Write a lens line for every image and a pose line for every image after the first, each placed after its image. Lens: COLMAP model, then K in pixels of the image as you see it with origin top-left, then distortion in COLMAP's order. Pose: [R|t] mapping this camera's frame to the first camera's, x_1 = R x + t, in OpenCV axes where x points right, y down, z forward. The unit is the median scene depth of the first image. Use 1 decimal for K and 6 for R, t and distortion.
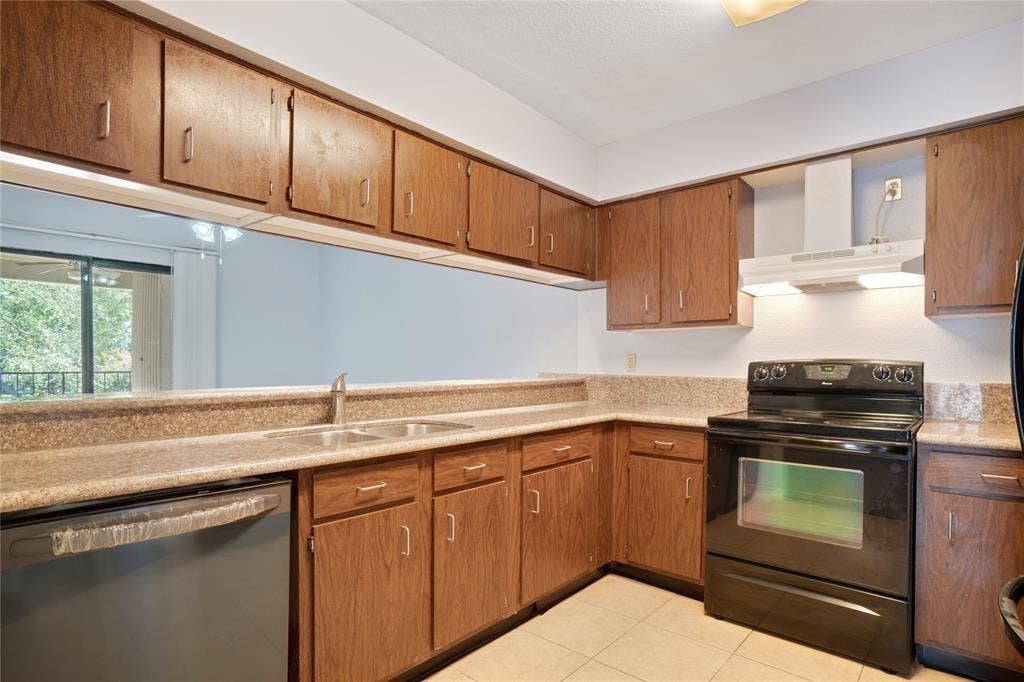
lens RADIAL K [[543.5, 0, 514.1], [0, 543.5, 349.3], [0, 0, 1]] dist [-0.005488, 0.000921]
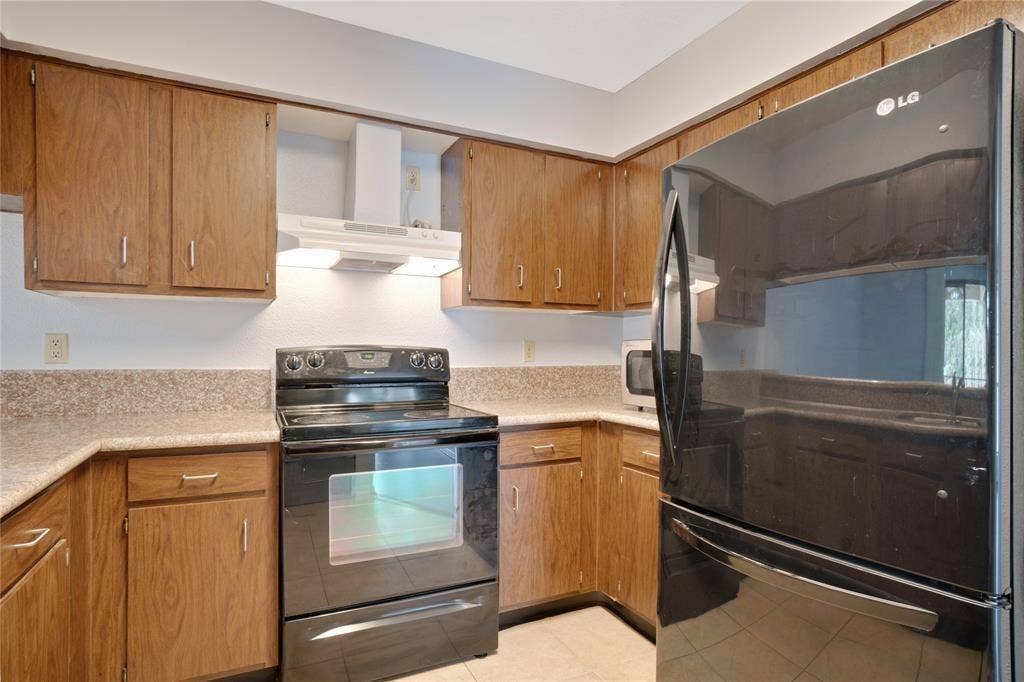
lens RADIAL K [[543.5, 0, 510.1], [0, 543.5, 349.3], [0, 0, 1]] dist [-0.005488, 0.000921]
pose [[0.407132, 0.001579, 0.913368, -0.147302], [-0.026972, 0.999583, 0.010294, 0.008351], [-0.912971, -0.028827, 0.407005, 0.399510]]
